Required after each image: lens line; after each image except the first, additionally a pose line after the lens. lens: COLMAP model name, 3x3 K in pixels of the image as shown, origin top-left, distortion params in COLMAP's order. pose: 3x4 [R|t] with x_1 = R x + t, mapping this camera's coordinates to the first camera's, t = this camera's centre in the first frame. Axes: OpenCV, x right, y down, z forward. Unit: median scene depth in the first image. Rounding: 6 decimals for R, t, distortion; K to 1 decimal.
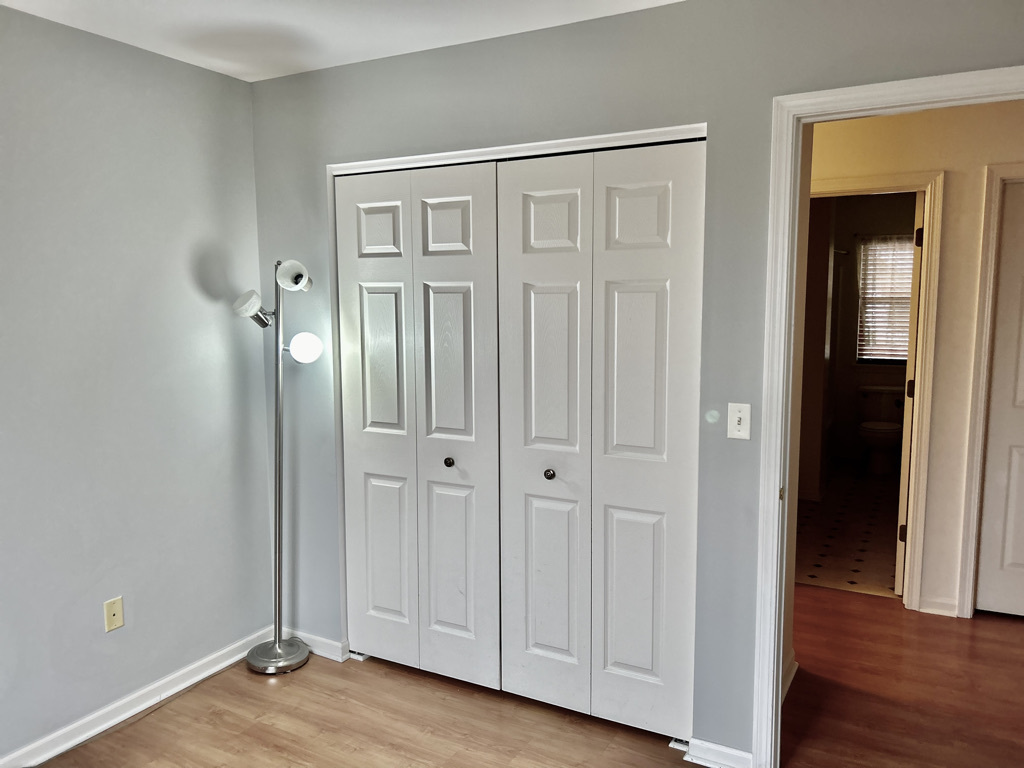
lens RADIAL K [[783.9, 0, 512.0], [0, 783.9, 384.0], [0, 0, 1]] dist [0.046776, -0.000977]
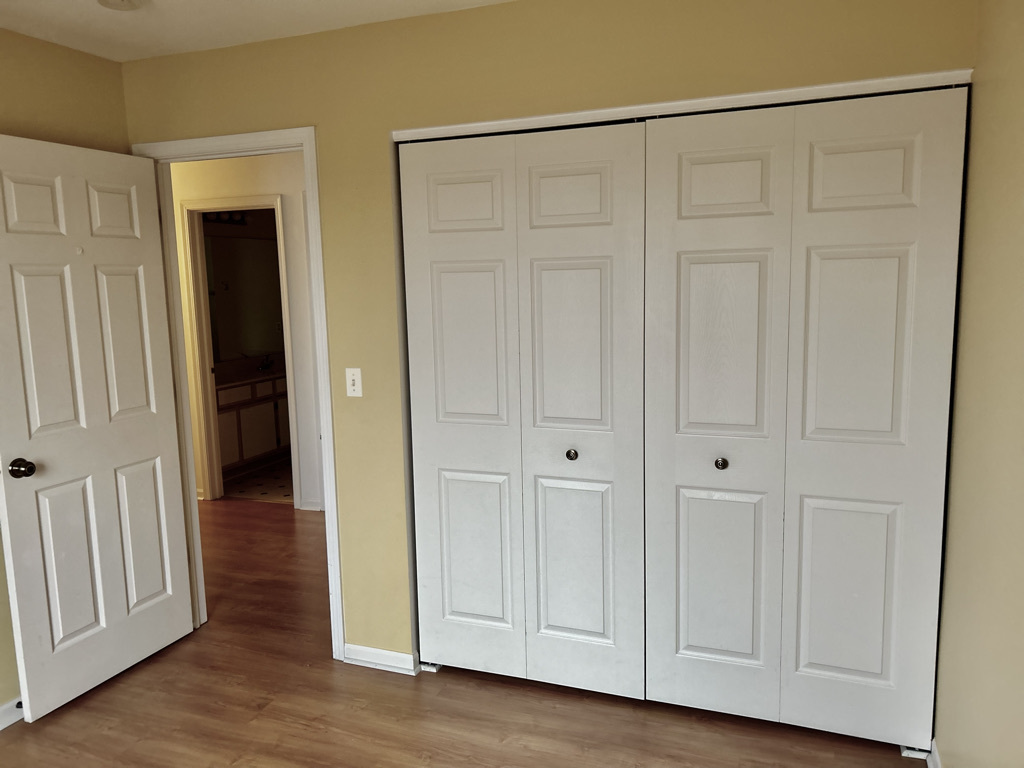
lens RADIAL K [[751.2, 0, 513.5], [0, 751.2, 369.0], [0, 0, 1]] dist [0.009643, 0.004372]
pose [[0.987039, -0.041819, 0.154933, -0.252470], [0.039670, 0.999069, 0.016936, -0.015038], [-0.155497, -0.010570, 0.987780, 0.139748]]
